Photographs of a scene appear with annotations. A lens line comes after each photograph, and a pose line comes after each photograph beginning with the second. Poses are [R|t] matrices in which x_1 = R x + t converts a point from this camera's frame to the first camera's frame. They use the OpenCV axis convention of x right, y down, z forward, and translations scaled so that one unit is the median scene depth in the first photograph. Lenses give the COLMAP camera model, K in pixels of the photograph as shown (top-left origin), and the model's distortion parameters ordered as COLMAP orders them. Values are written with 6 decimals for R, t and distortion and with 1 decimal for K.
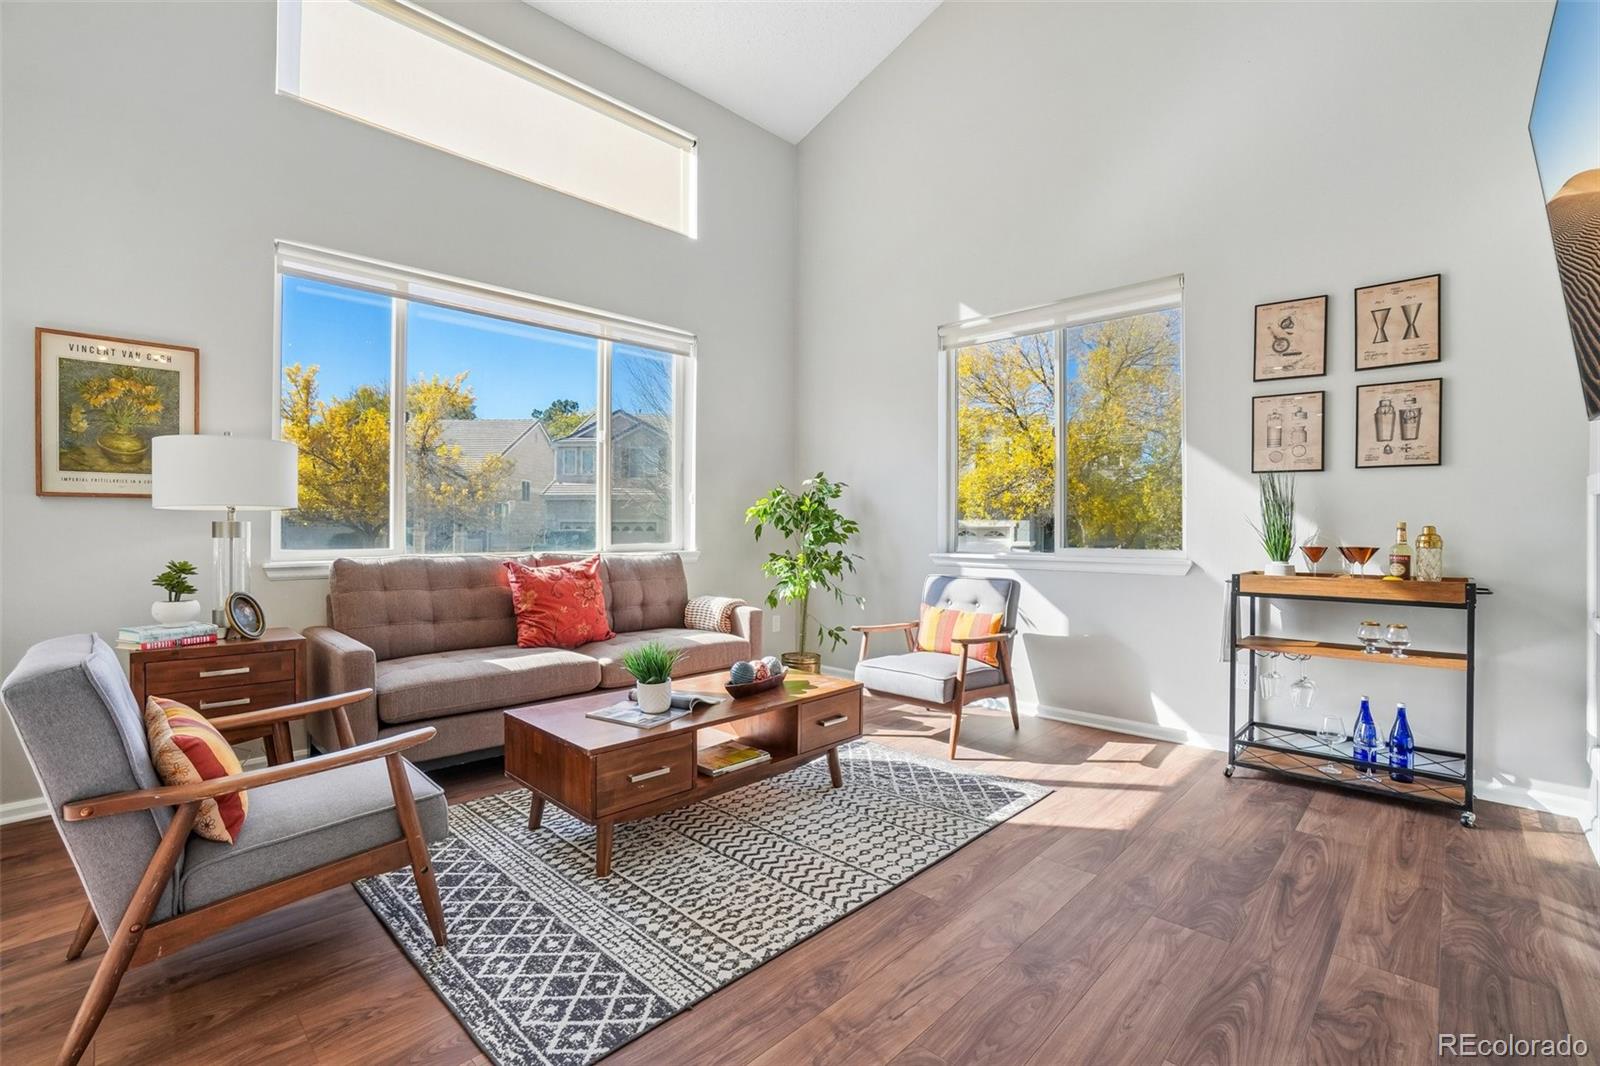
lens RADIAL K [[701.6, 0, 798.8], [0, 701.6, 530.2], [0, 0, 1]] dist [-0.036684, 0.000178]
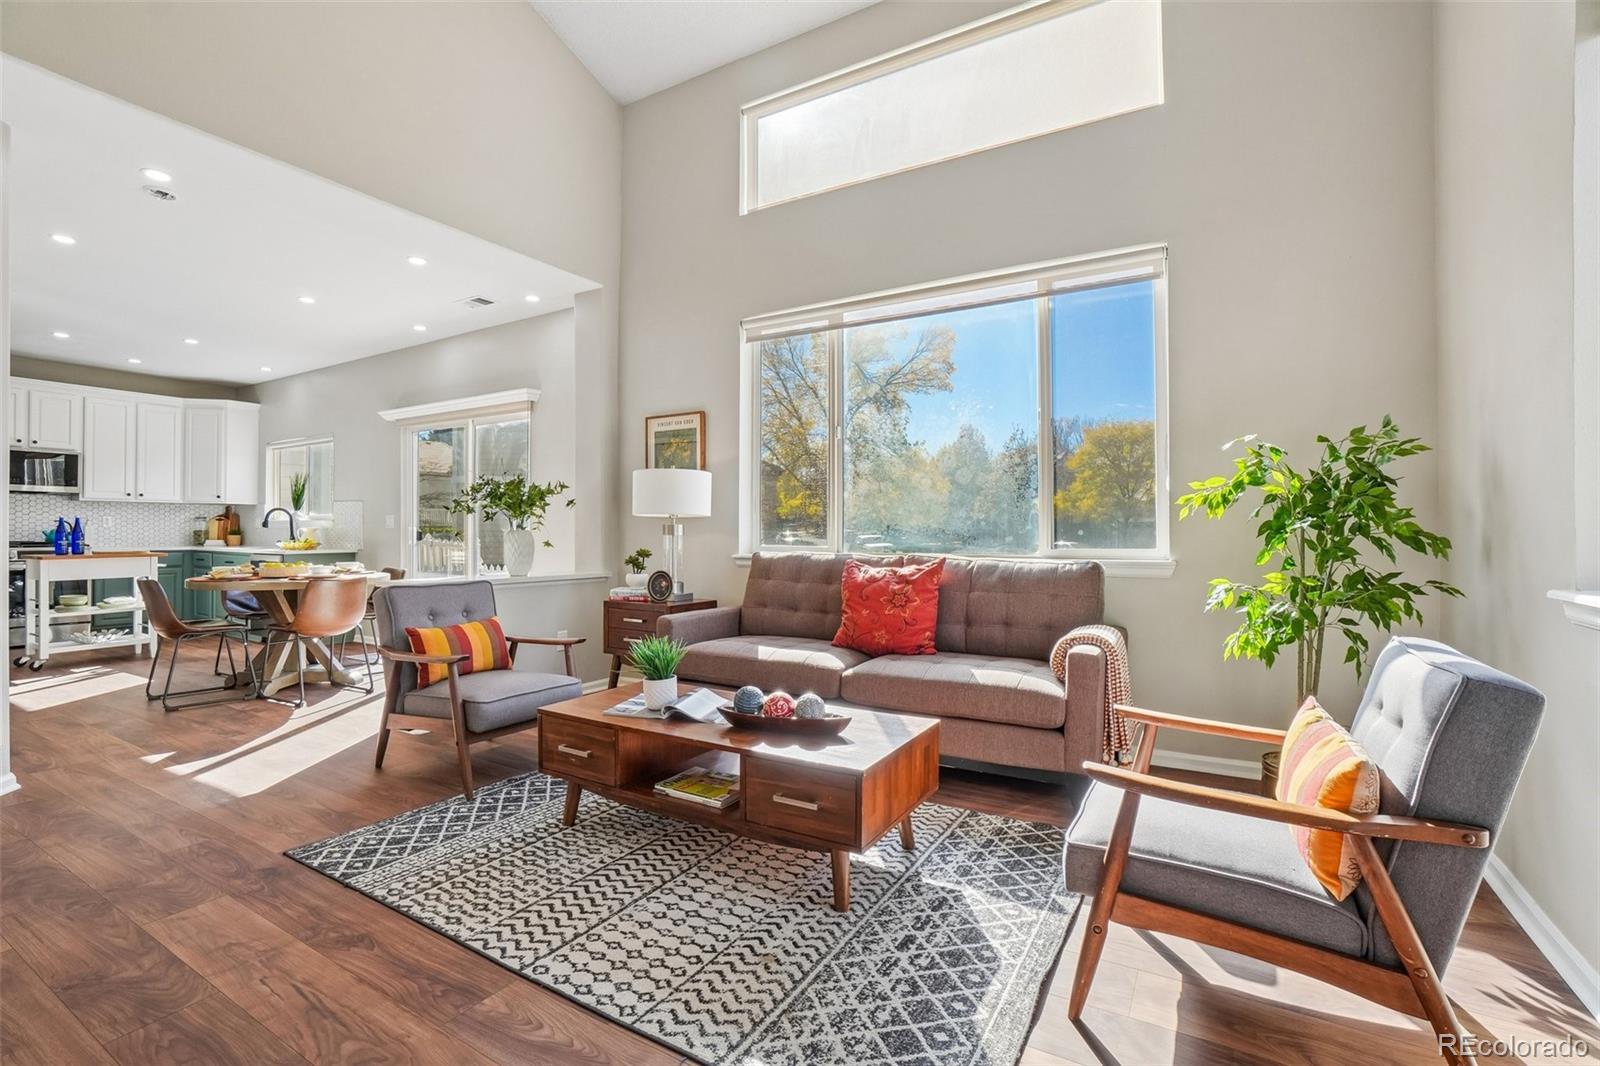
lens RADIAL K [[723.9, 0, 773.7], [0, 723.9, 524.1], [0, 0, 1]] dist [-0.049986, 0.014054]
pose [[0.223813, -0.014749, -0.974521, 0.886253], [-0.002720, 0.999872, -0.015757, 0.013263], [0.974628, 0.006177, 0.223744, 0.978512]]
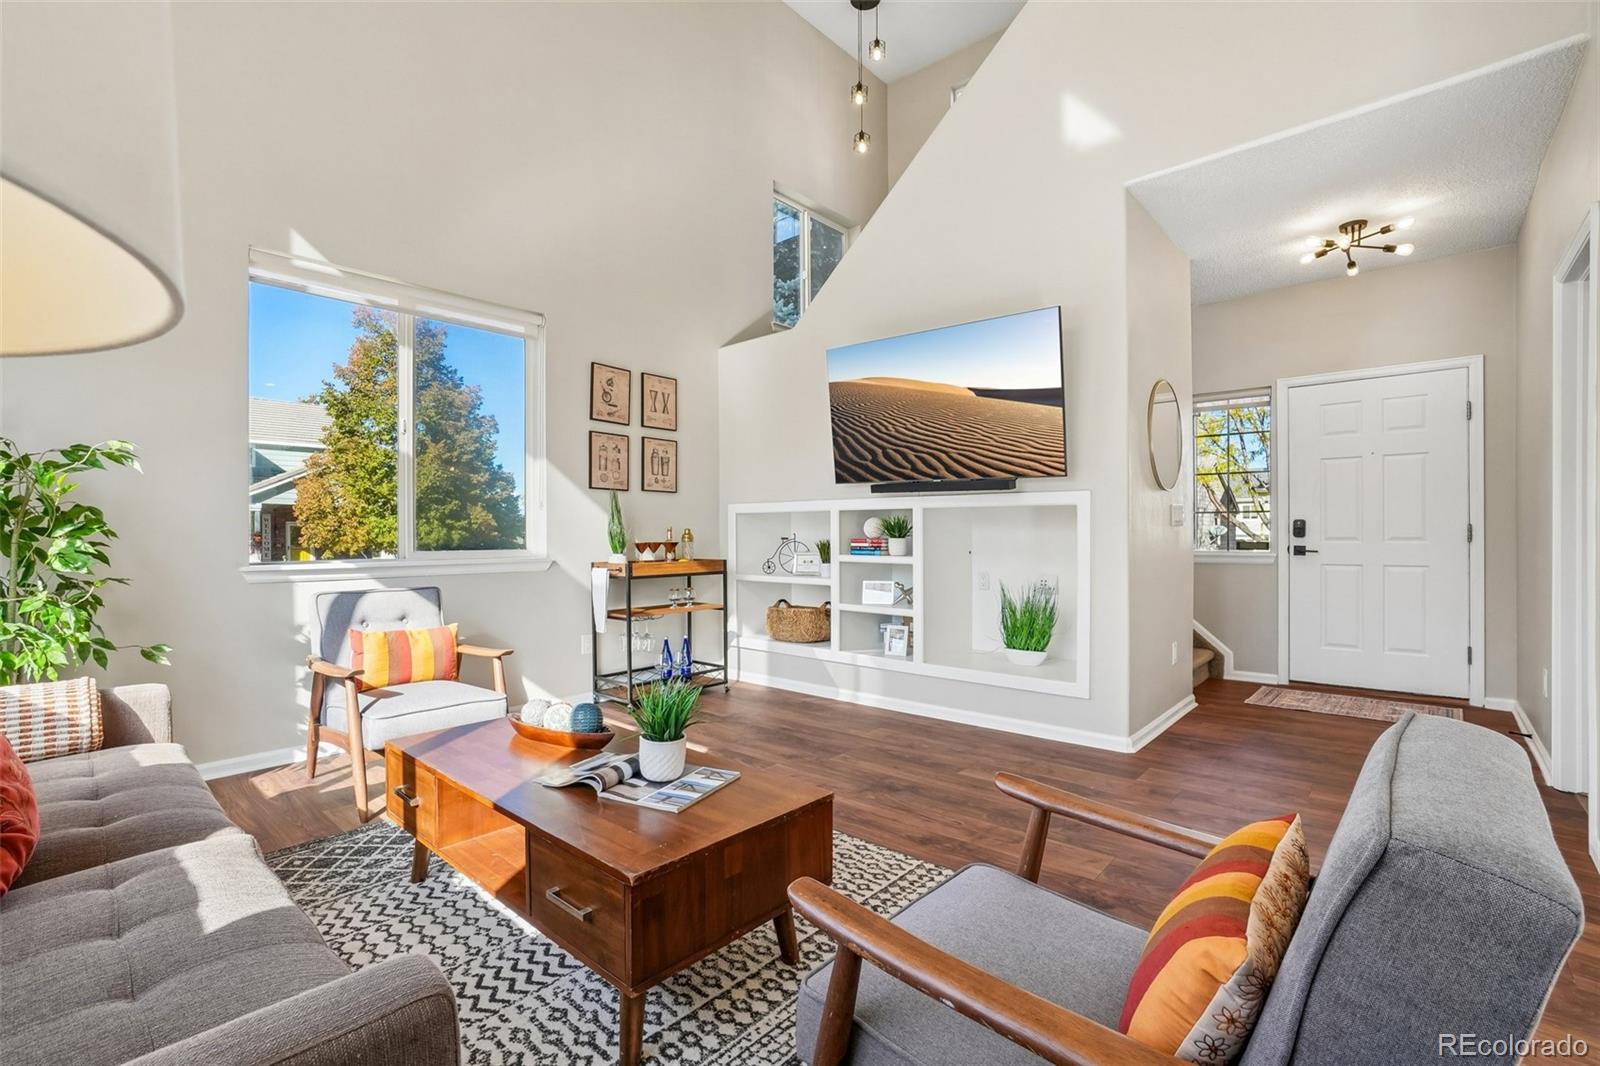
lens RADIAL K [[723.9, 0, 761.0], [0, 723.9, 540.9], [0, 0, 1]] dist [-0.049986, 0.014054]
pose [[-0.013692, -0.010261, 0.999854, -1.004037], [0.006940, 0.999922, 0.010356, 0.007682], [-0.999882, 0.007081, -0.013620, 0.958904]]
